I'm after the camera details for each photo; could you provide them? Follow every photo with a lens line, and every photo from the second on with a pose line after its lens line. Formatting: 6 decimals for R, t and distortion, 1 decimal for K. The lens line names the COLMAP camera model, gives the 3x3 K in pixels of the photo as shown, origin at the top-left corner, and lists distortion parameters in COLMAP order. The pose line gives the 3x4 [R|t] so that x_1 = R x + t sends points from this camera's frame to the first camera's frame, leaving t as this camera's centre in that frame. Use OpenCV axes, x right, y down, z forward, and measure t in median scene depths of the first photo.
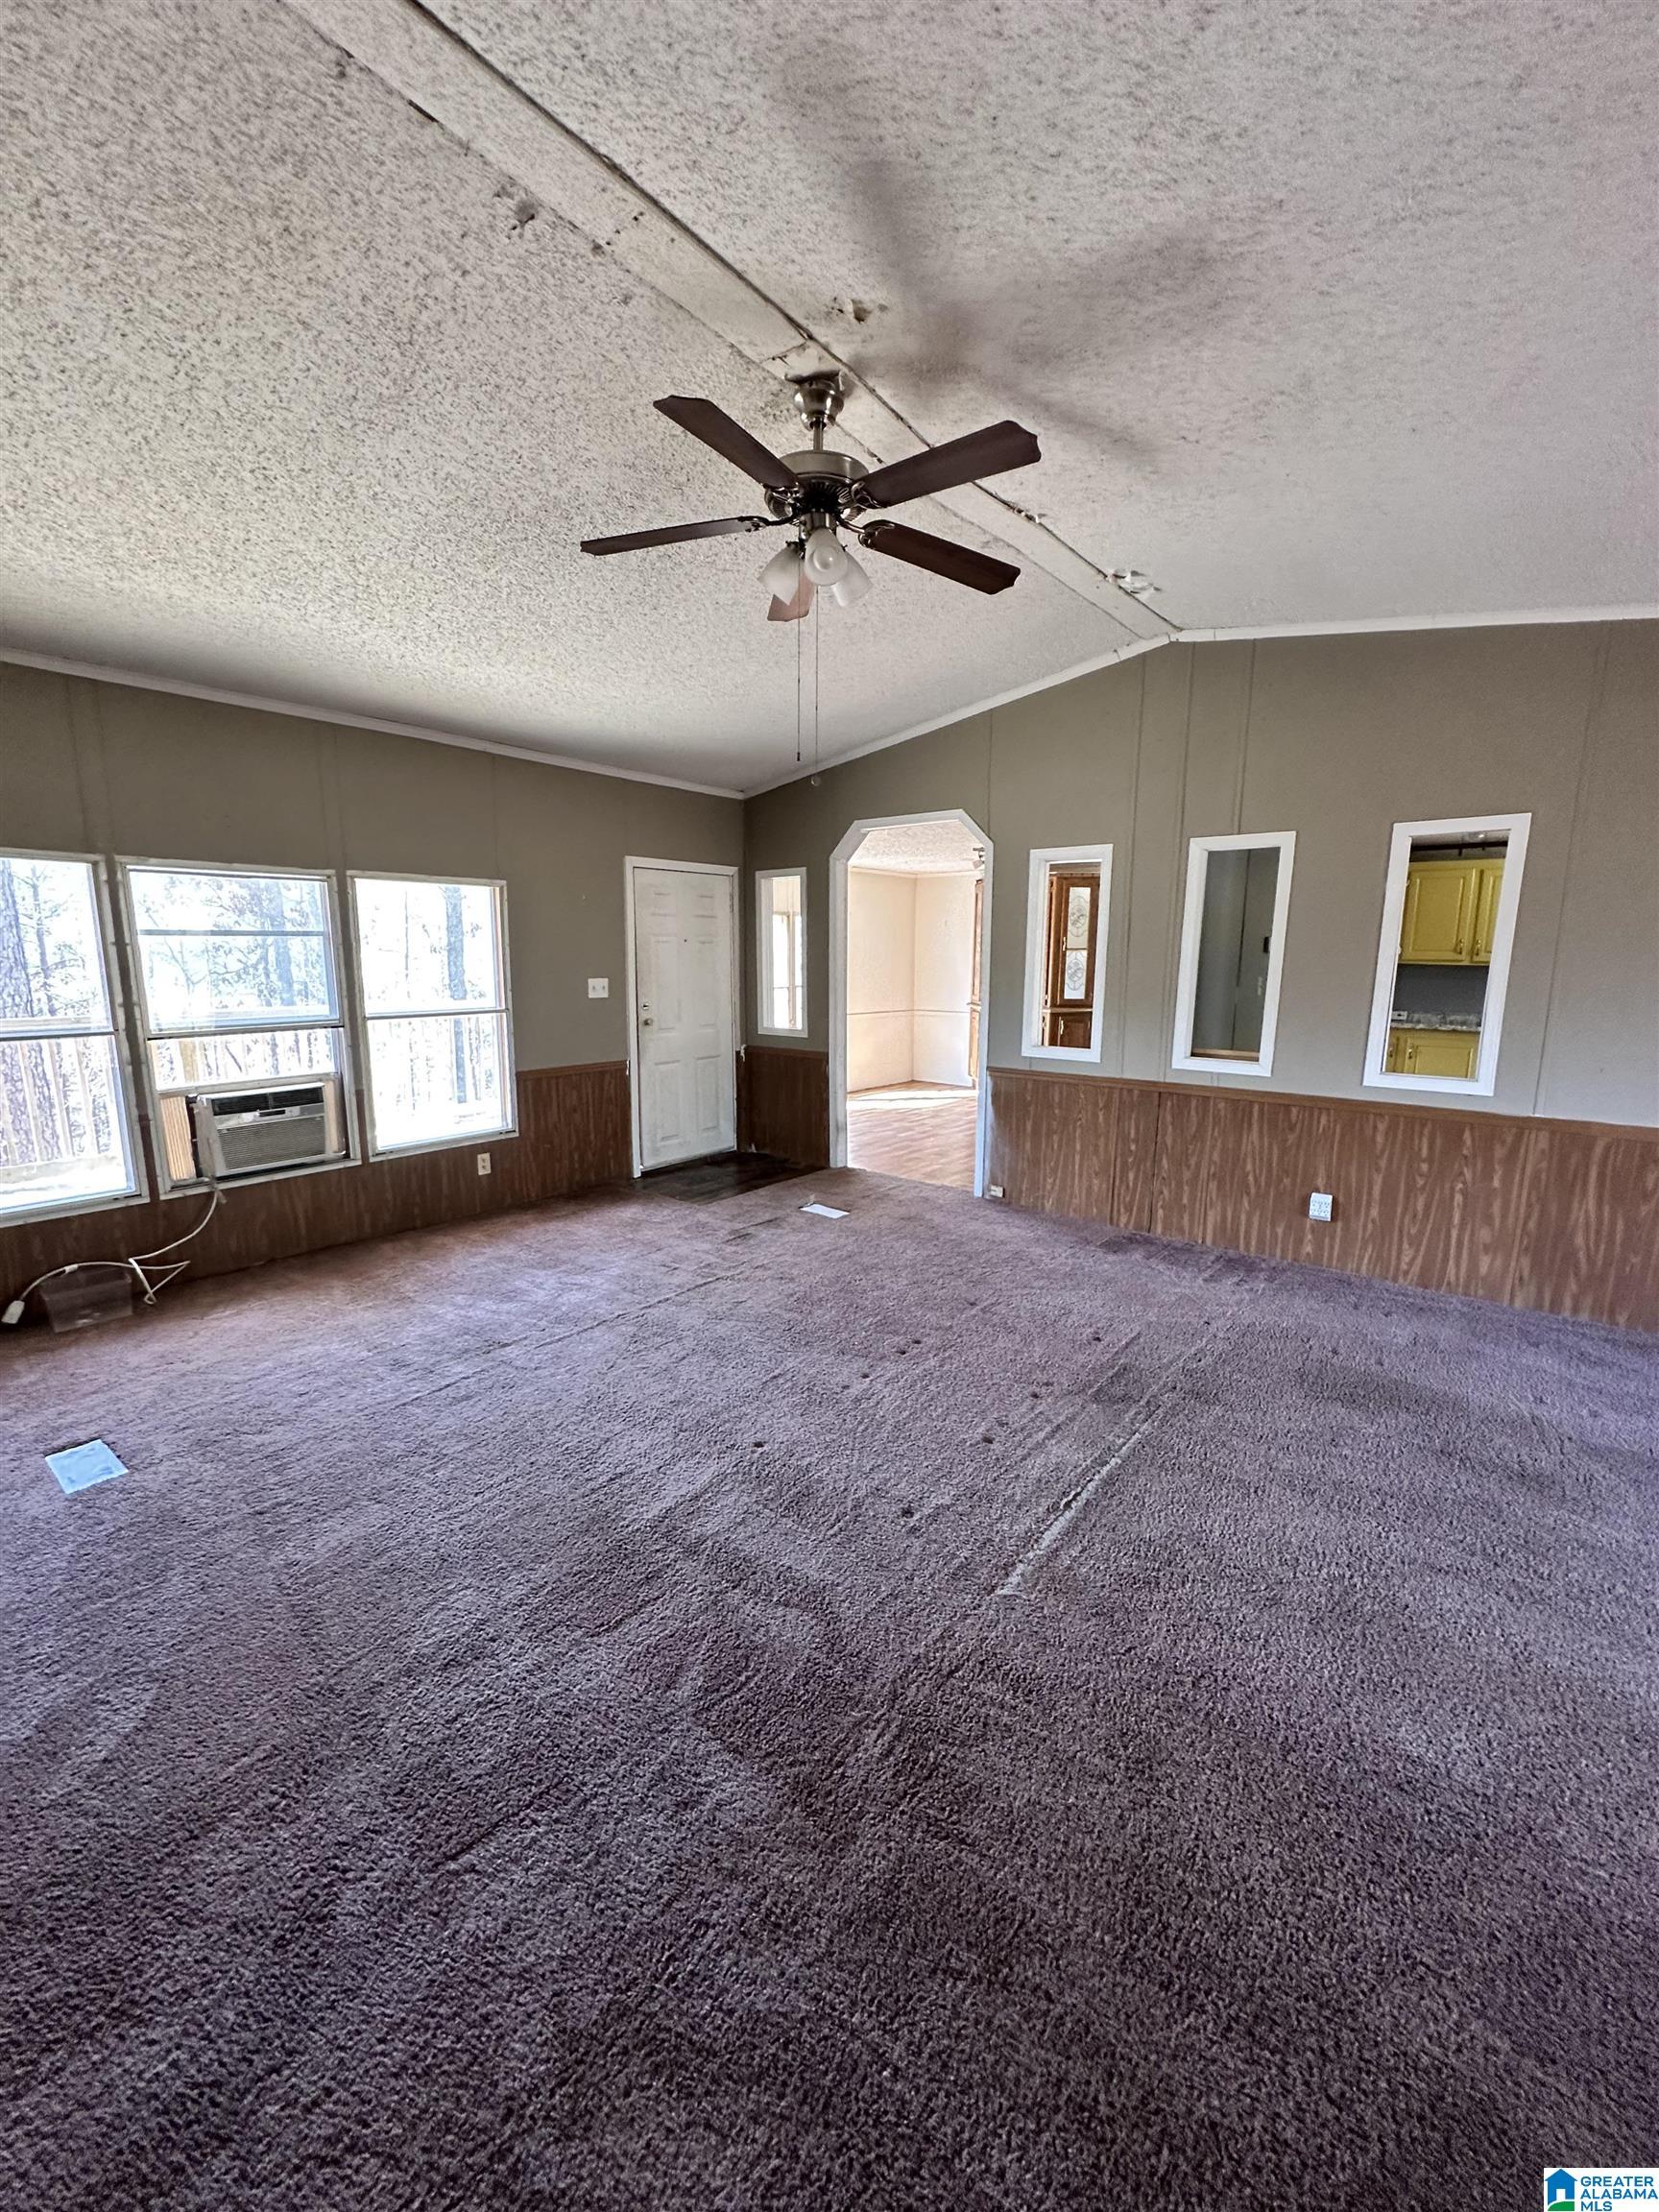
lens RADIAL K [[885.3, 0, 839.0], [0, 885.3, 1105.8], [0, 0, 1]] dist [-0.000495, 0.000214]
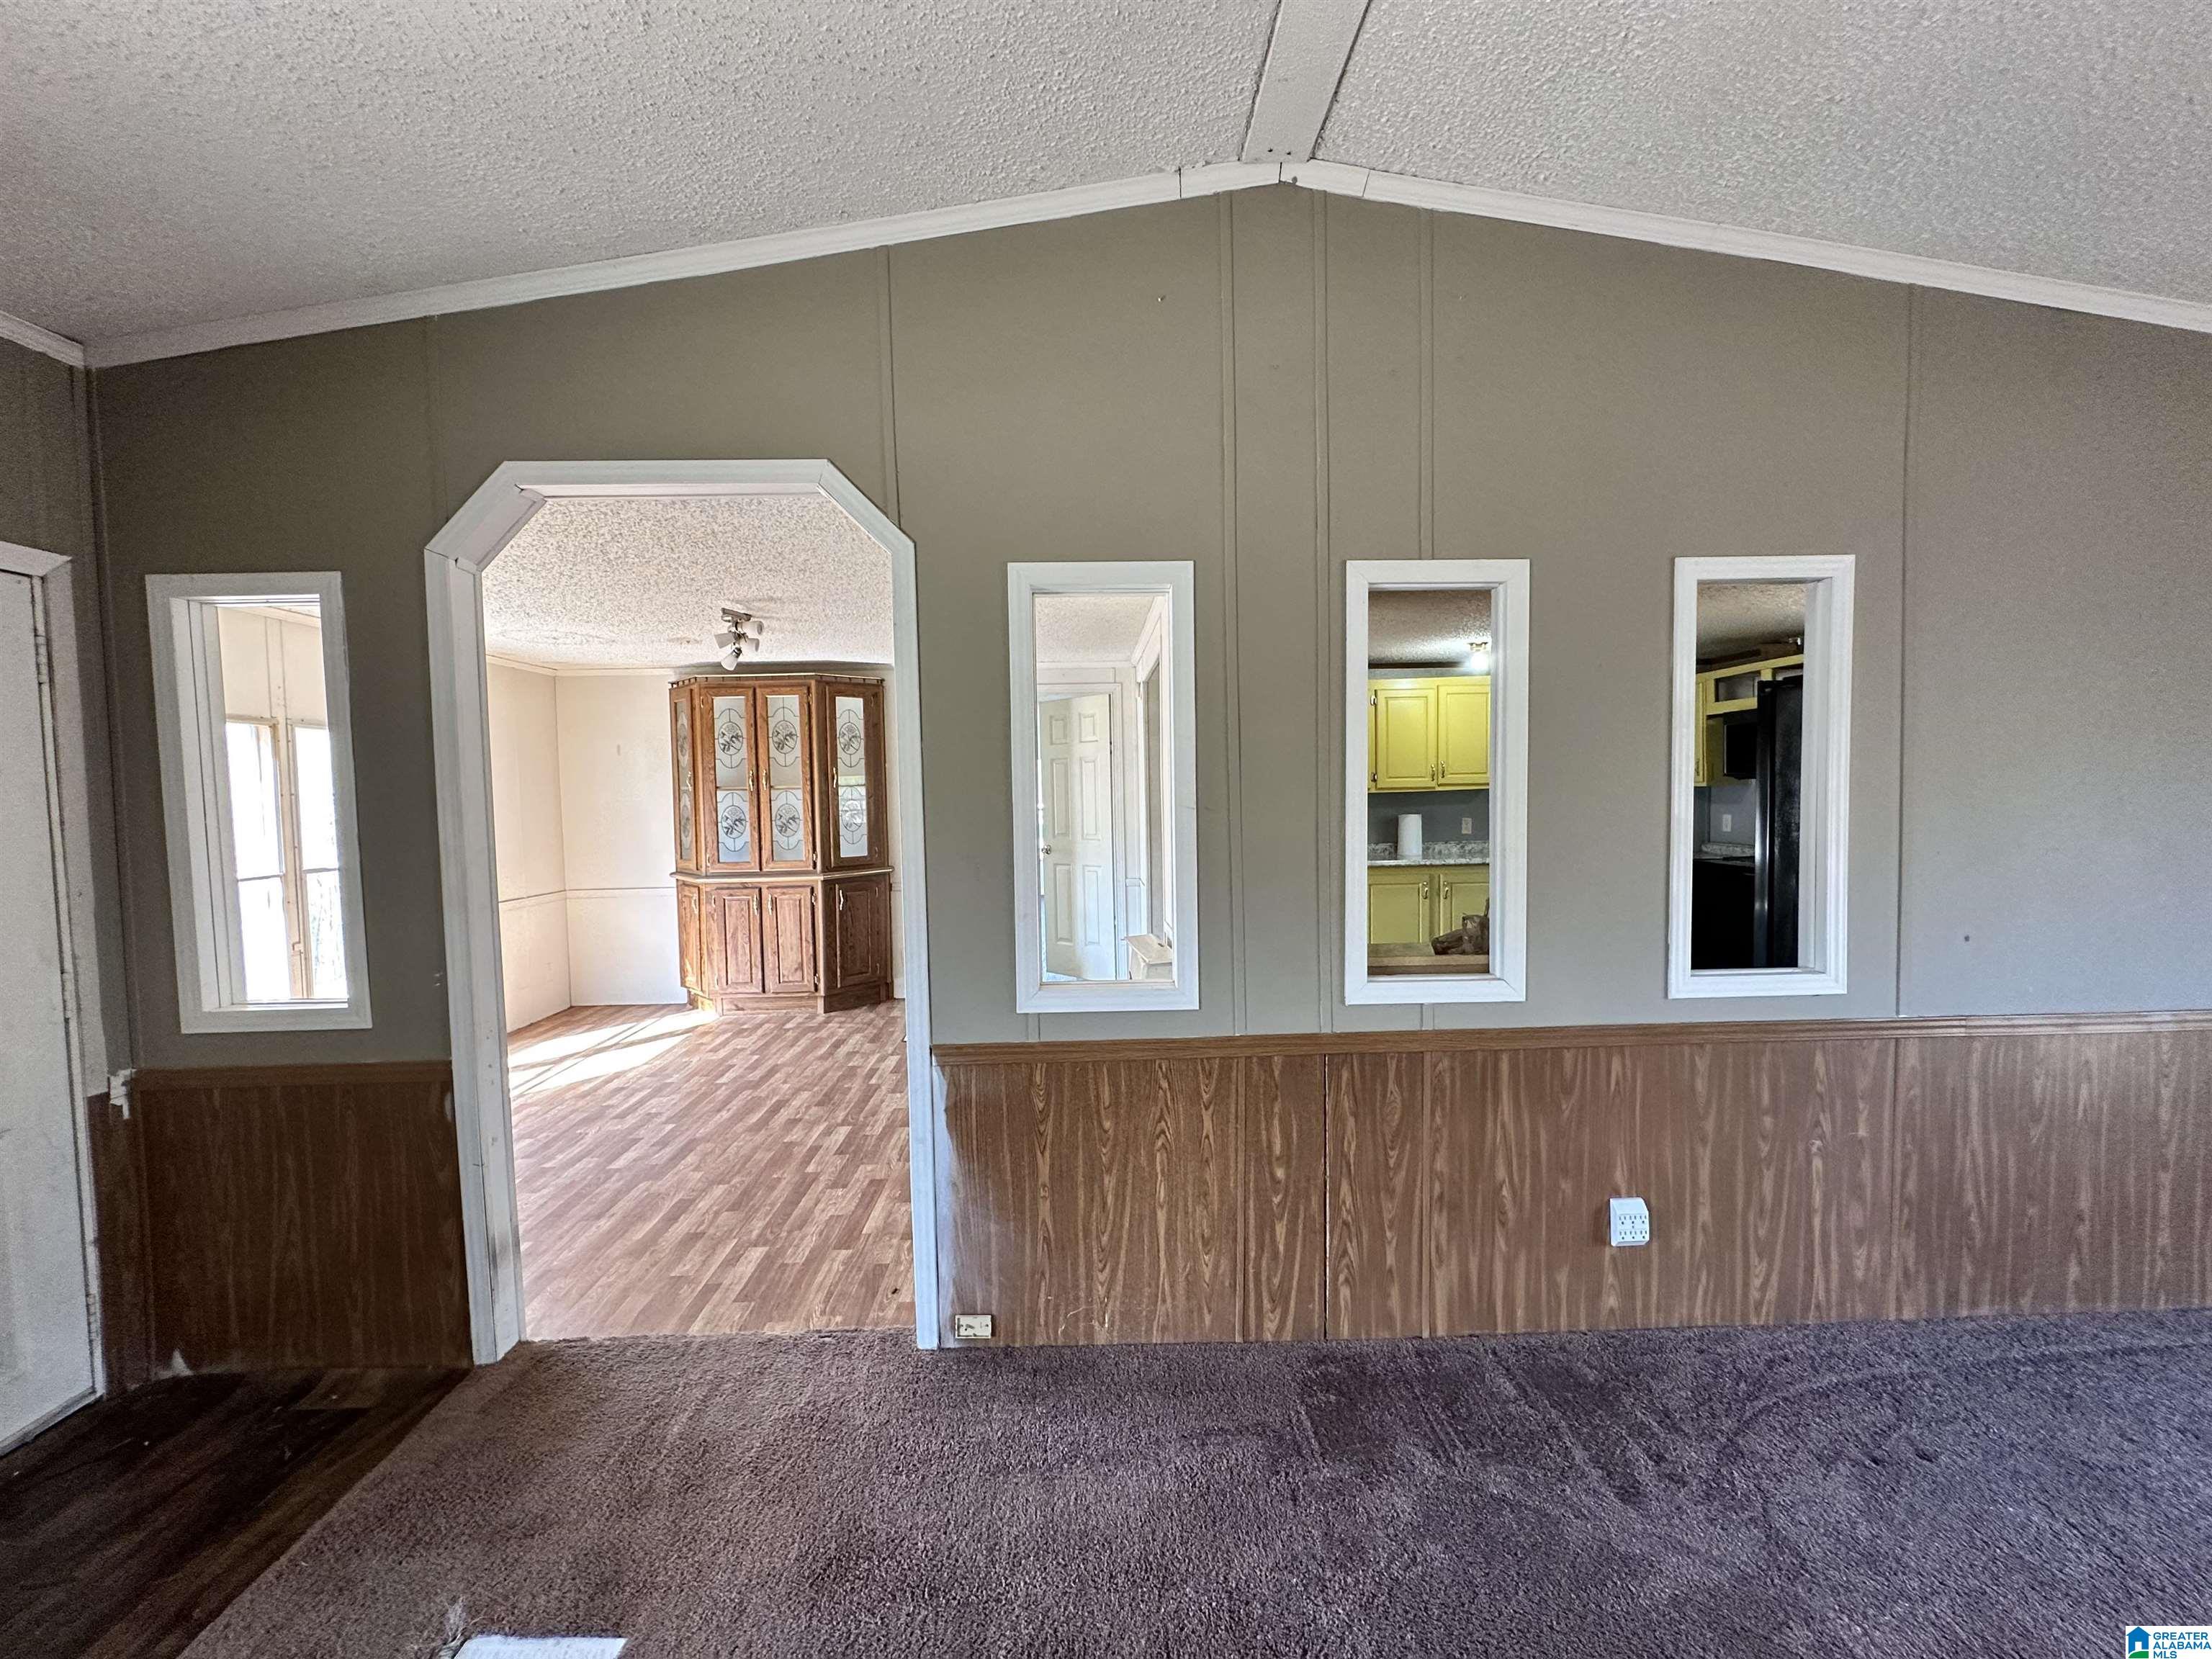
lens RADIAL K [[885.3, 0, 1106.0], [0, 885.3, 829.5], [0, 0, 1]] dist [-0.000495, 0.000214]
pose [[0.761936, -0.049649, 0.645747, -0.044430], [0.132450, 0.987930, -0.080323, -0.107177], [-0.633965, 0.146730, 0.759315, 0.623155]]
